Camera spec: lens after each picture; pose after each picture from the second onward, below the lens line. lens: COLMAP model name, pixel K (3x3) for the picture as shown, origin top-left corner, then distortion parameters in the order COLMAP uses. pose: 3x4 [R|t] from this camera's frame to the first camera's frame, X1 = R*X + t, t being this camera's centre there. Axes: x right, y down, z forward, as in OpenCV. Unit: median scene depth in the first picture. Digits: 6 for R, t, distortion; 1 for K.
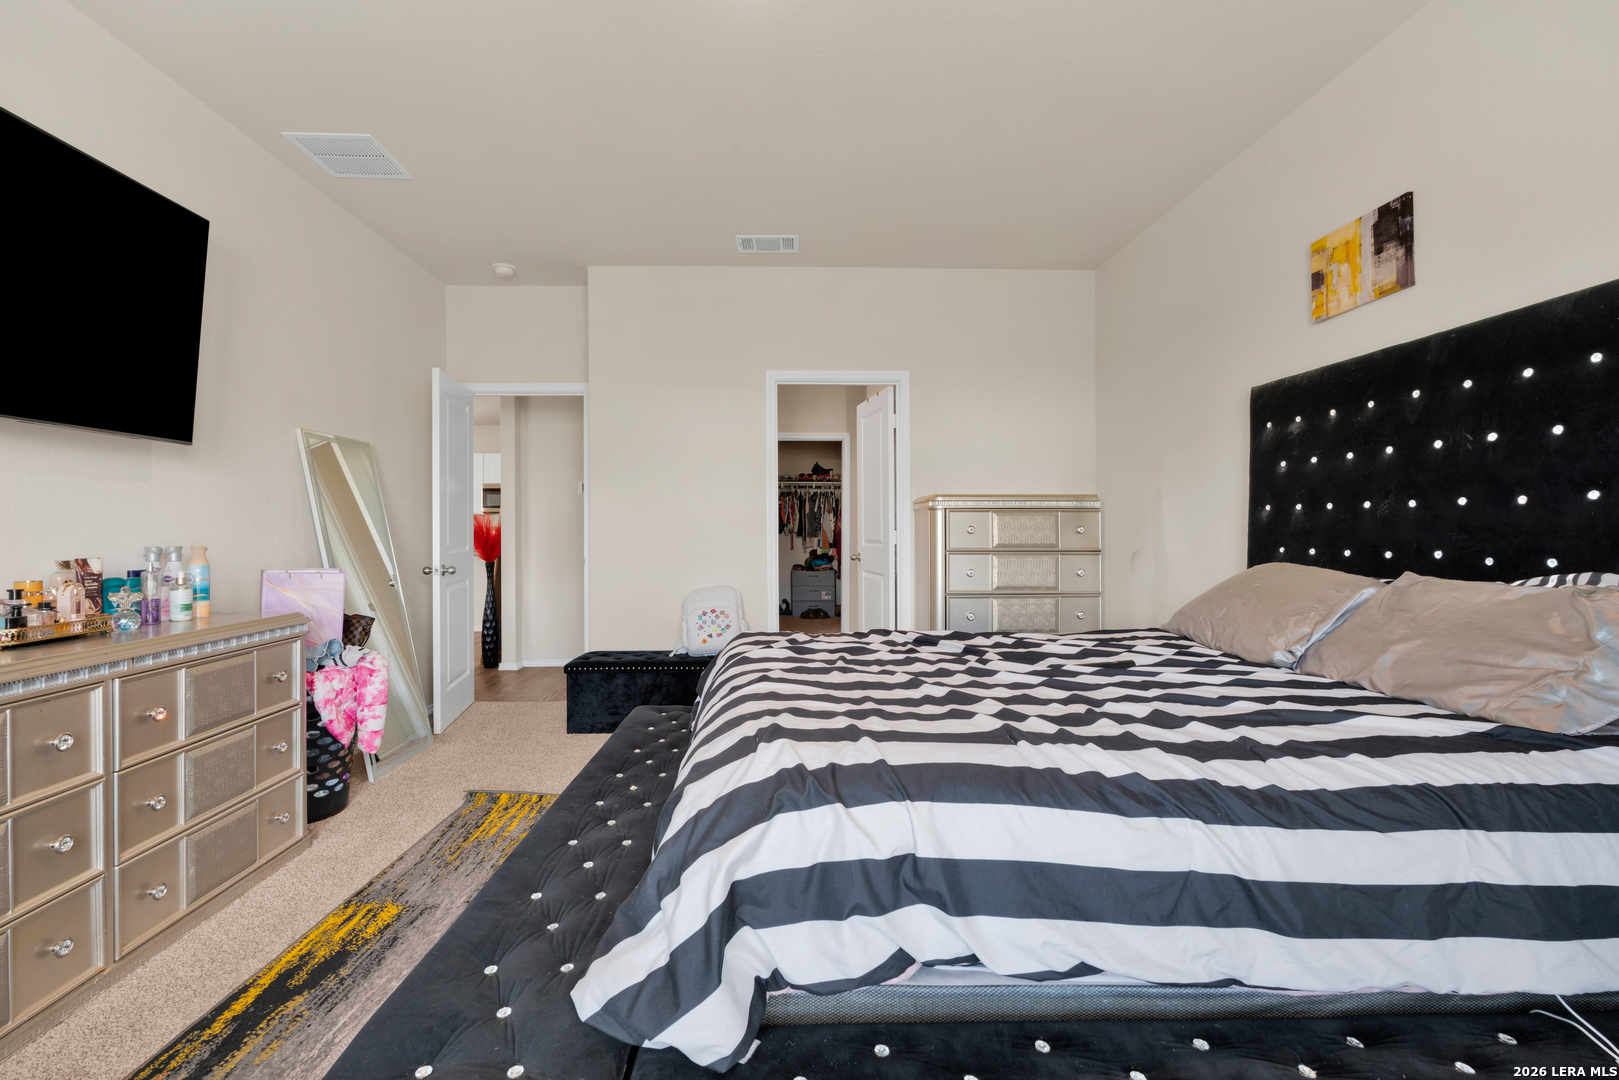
lens RADIAL K [[692.7, 0, 815.9], [0, 692.7, 541.0], [0, 0, 1]] dist [-0.012252, 0.000091]
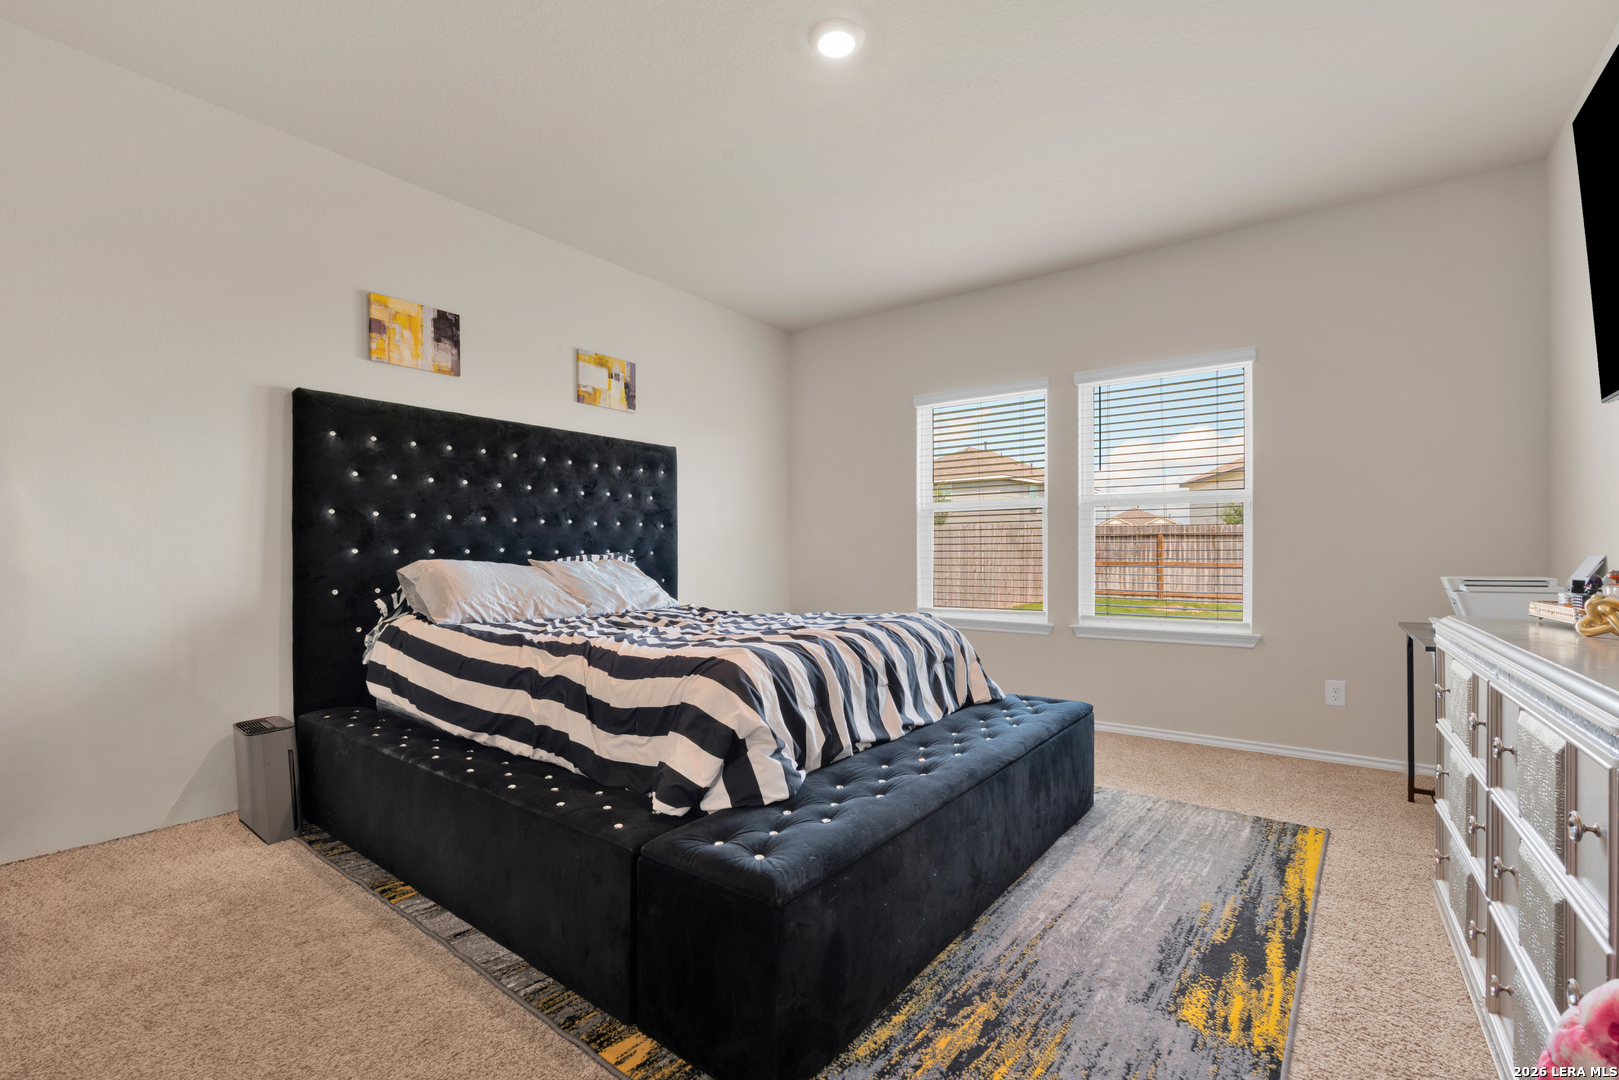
lens RADIAL K [[692.7, 0, 815.9], [0, 692.7, 541.0], [0, 0, 1]] dist [-0.012252, 0.000091]
pose [[-0.773934, 0.016584, 0.633049, -0.705466], [0.019950, 0.999799, -0.001802, 0.014909], [-0.632952, 0.011235, -0.774110, 1.650018]]
